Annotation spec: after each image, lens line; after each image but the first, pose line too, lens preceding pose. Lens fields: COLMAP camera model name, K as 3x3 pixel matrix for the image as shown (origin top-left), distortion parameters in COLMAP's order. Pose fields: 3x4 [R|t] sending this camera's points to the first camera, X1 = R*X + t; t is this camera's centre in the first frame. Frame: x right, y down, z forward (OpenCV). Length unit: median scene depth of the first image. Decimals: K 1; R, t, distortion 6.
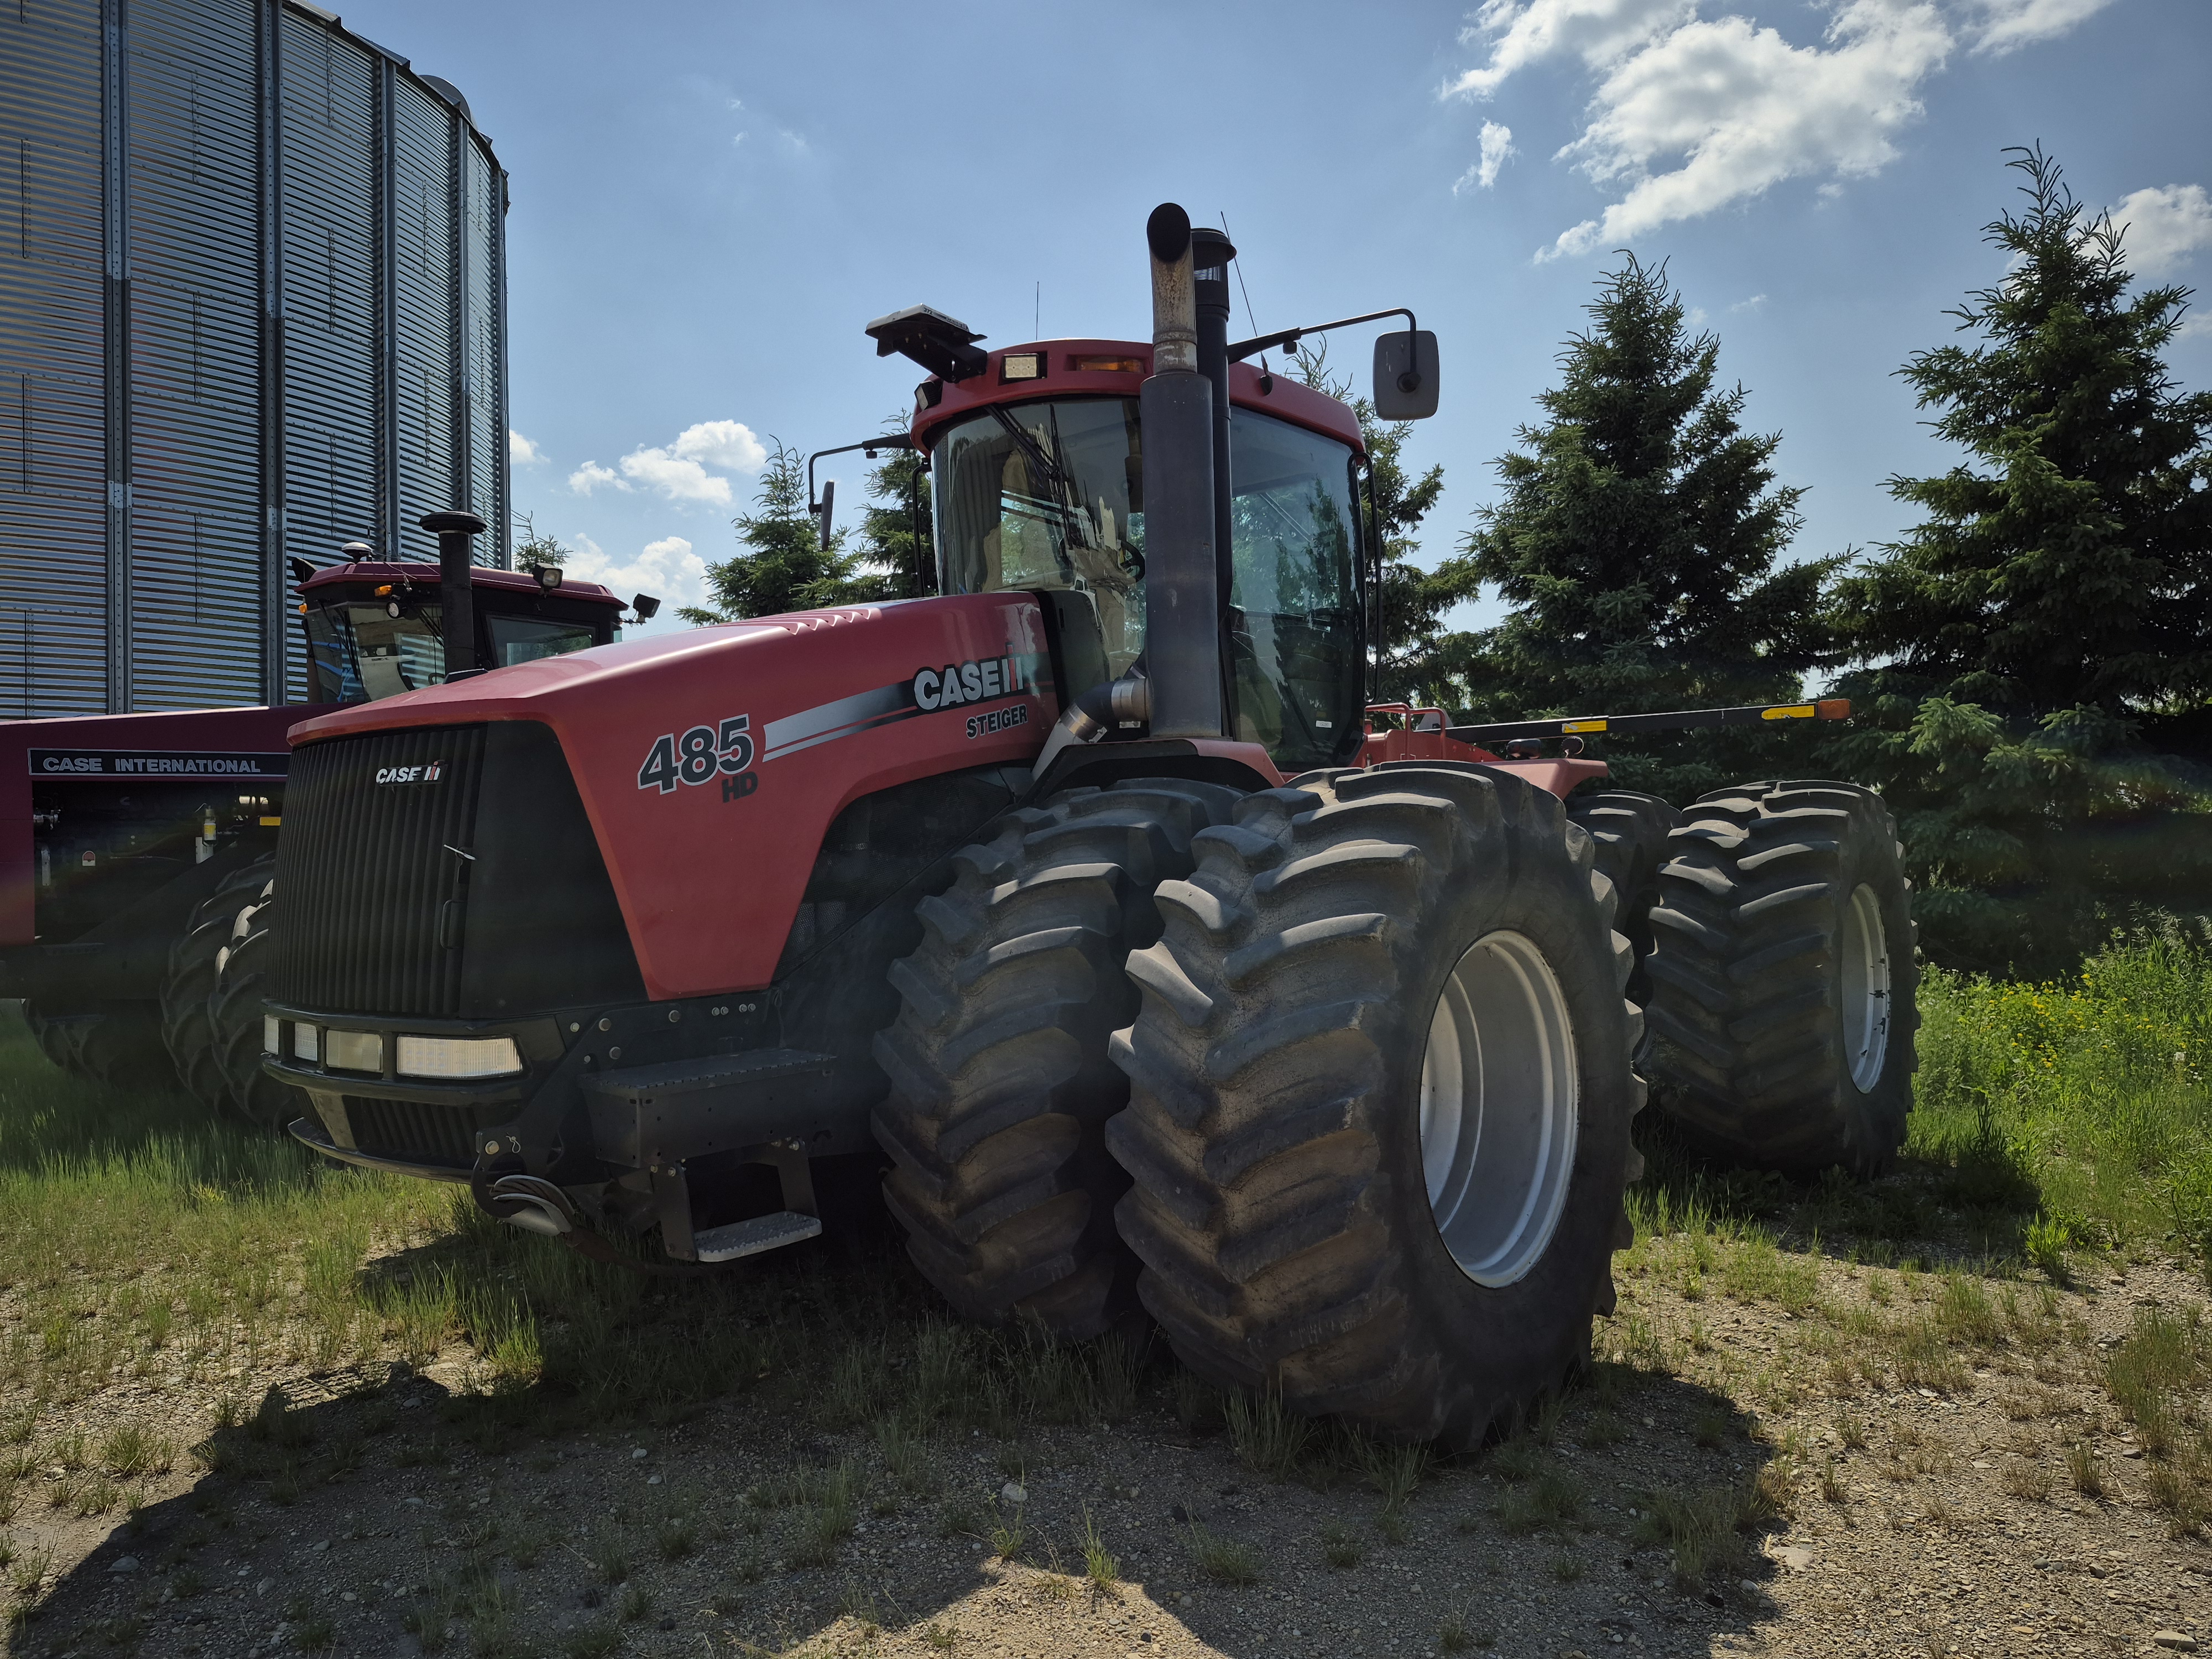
lens RADIAL K [[1468.2, 0, 1107.9], [0, 1468.2, 842.4], [0, 0, 1]] dist [0.102606, -0.115077]
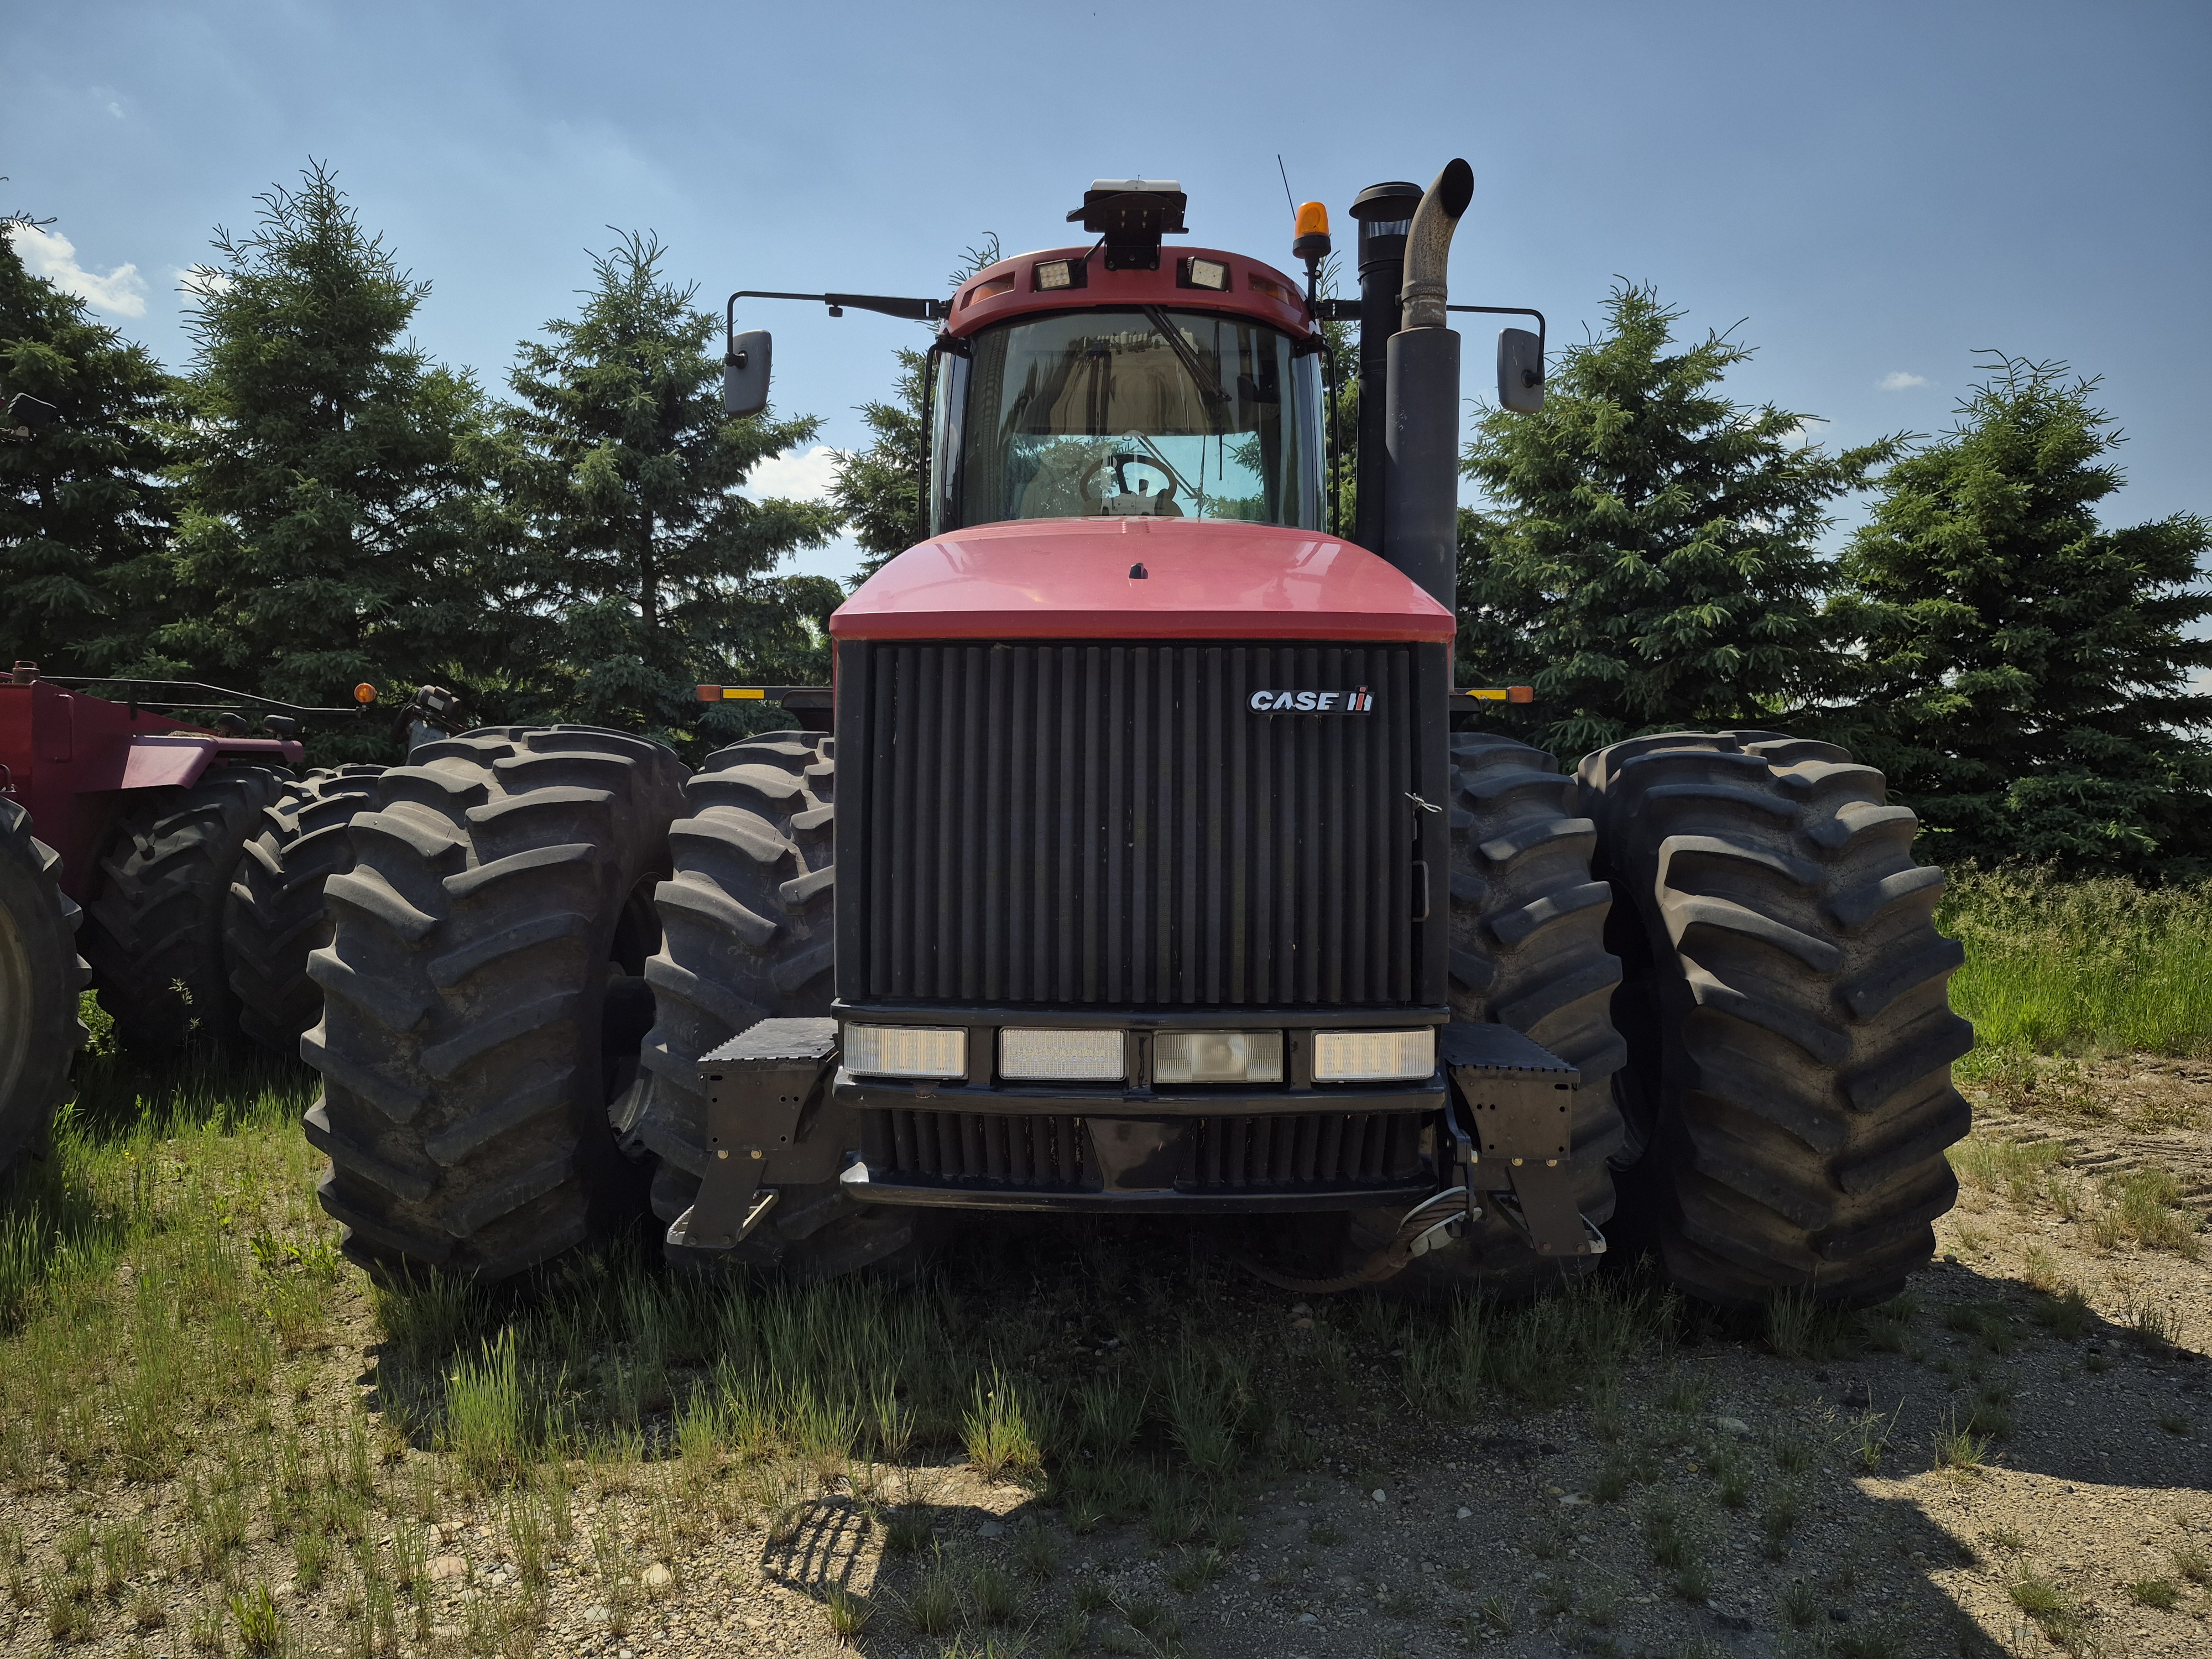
lens RADIAL K [[1468.2, 0, 1107.9], [0, 1468.2, 842.4], [0, 0, 1]] dist [0.102606, -0.115077]
pose [[0.777180, -0.001044, 0.629278, -1.028209], [-0.022866, 0.999291, 0.029898, 0.007870], [-0.628863, -0.037625, 0.776605, 0.461354]]
